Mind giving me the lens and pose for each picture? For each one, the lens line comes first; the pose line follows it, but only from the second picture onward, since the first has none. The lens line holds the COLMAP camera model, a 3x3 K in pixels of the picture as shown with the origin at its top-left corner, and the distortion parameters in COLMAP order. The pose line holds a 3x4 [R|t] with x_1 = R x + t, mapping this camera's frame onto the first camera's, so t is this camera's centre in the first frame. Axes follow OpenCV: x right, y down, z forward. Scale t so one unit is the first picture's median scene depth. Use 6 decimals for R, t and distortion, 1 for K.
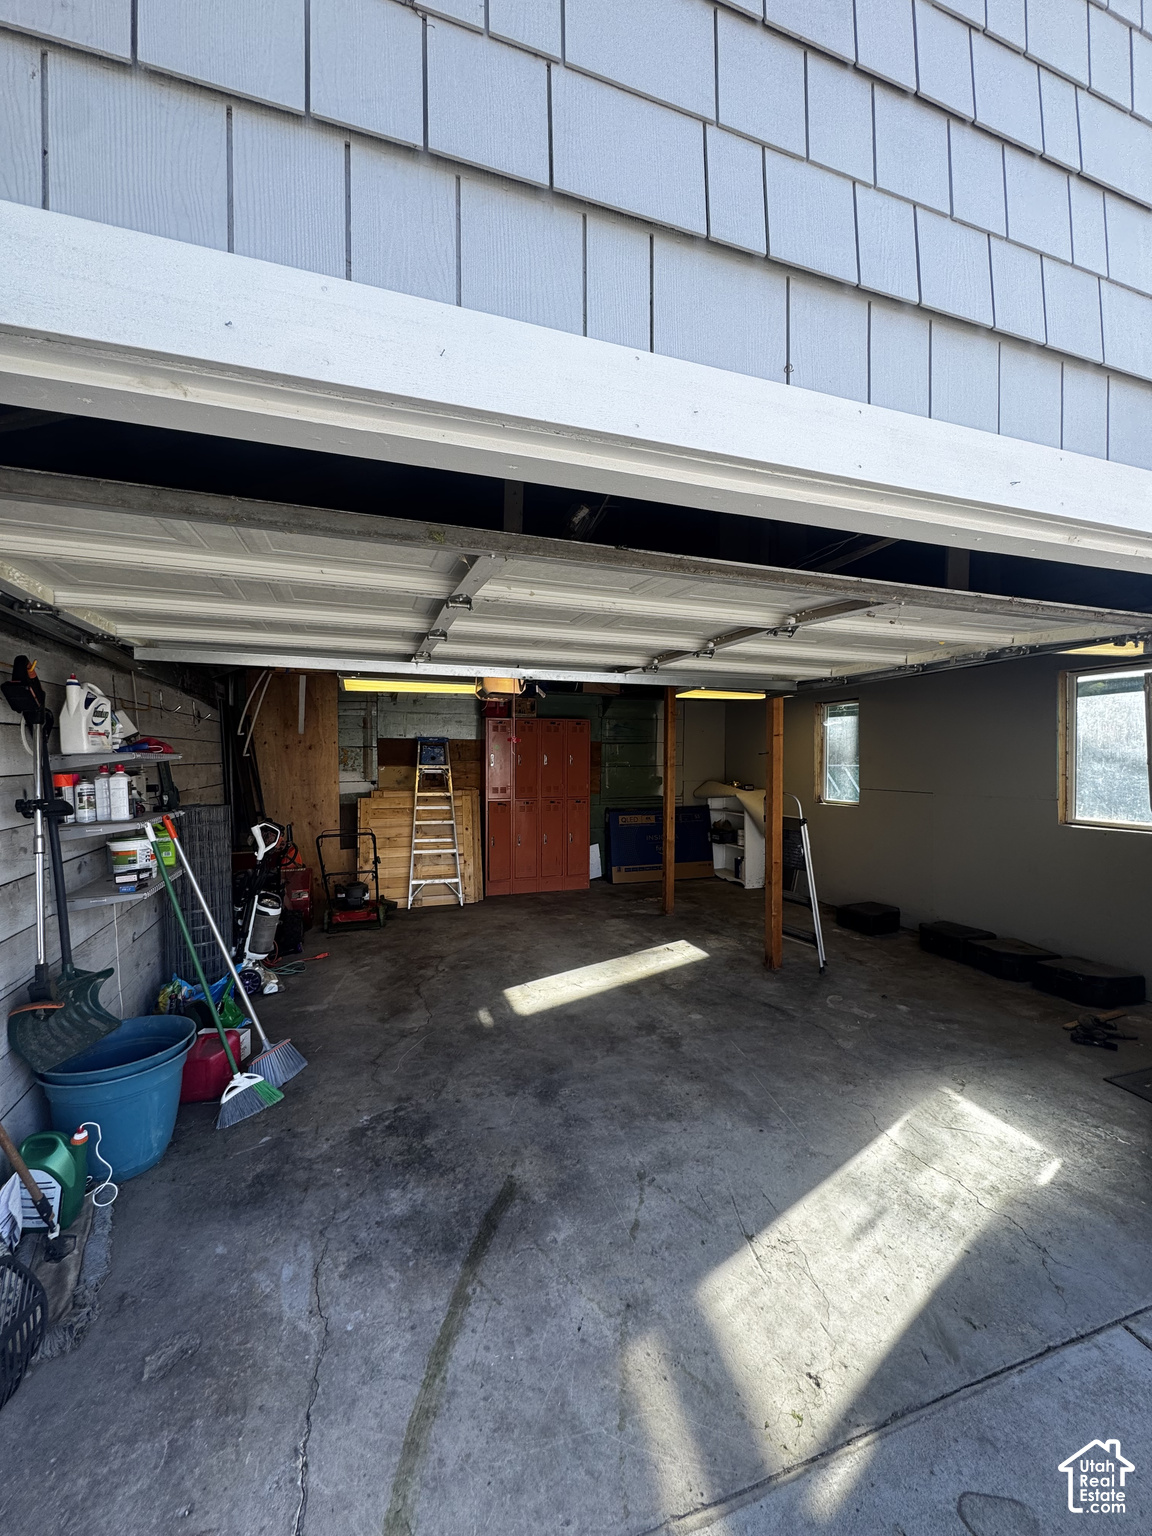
lens RADIAL K [[610.9, 0, 576.0], [0, 610.9, 768.0], [0, 0, 1]] dist [-0.001343, -0.000086]
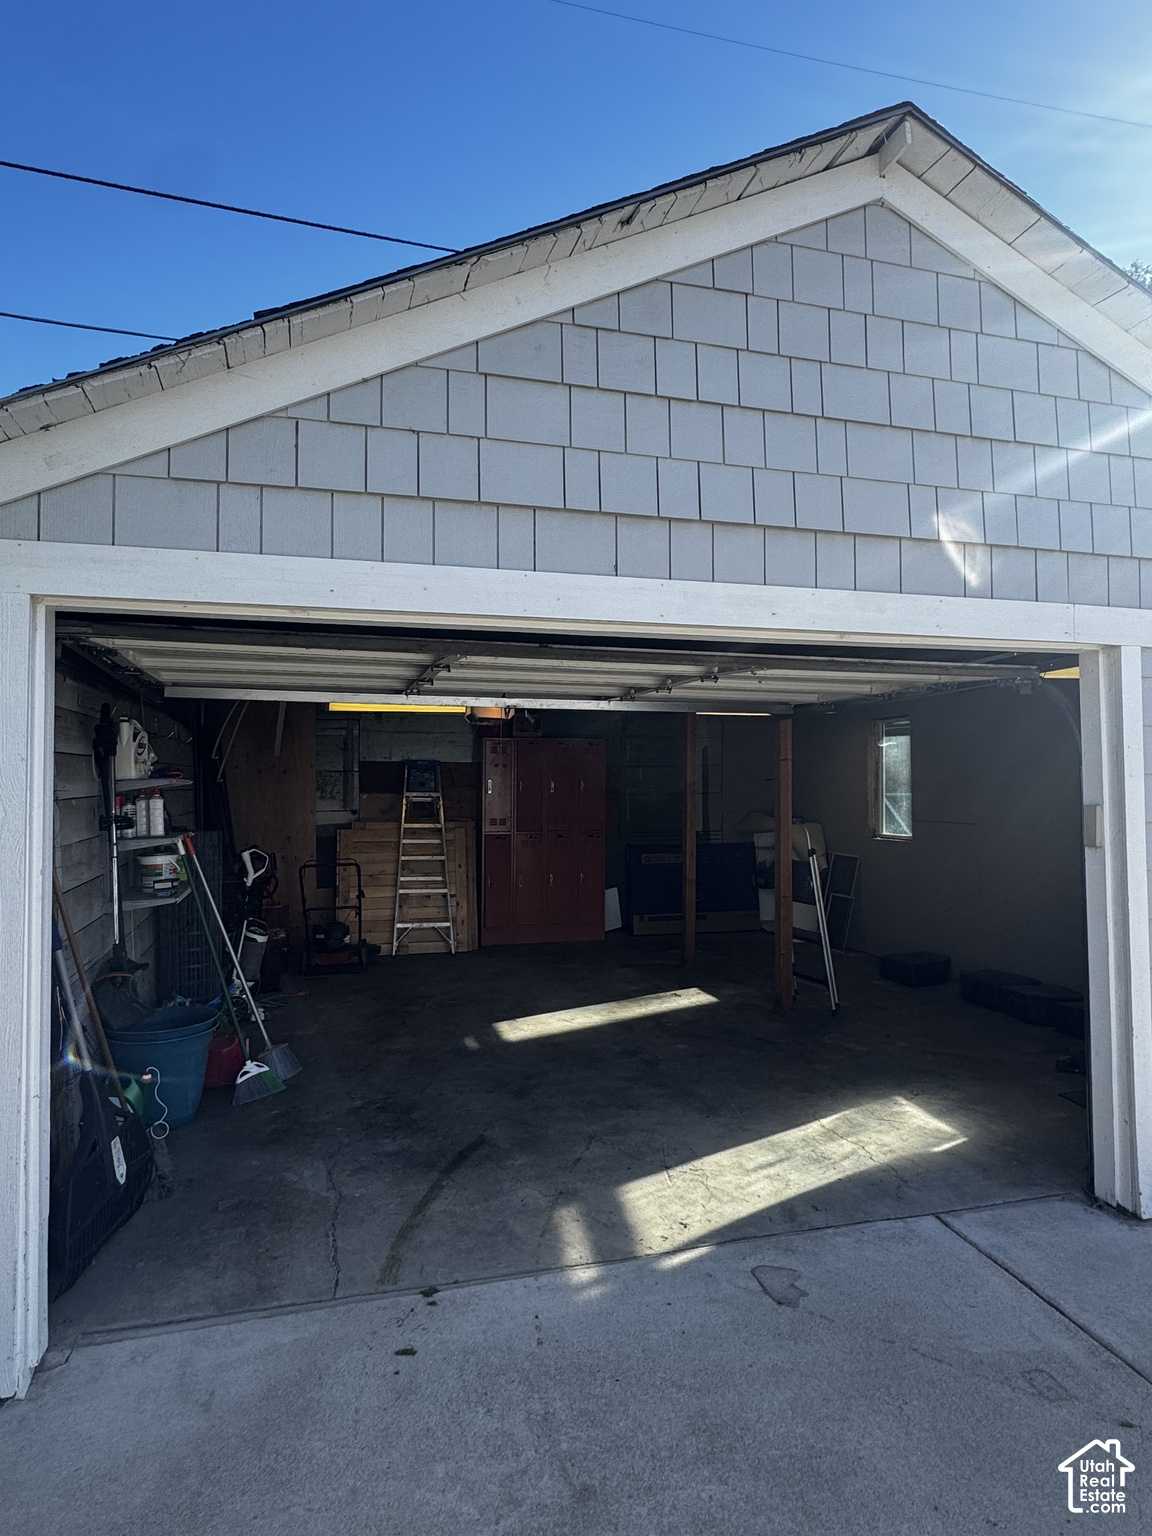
lens RADIAL K [[900.4, 0, 576.0], [0, 900.4, 768.0], [0, 0, 1]] dist [0.004999, 0.000584]
pose [[0.998092, 0.000143, -0.061747, 0.118554], [-0.002345, 0.999364, -0.035589, 0.010591], [0.061703, 0.035665, 0.997457, -0.493746]]
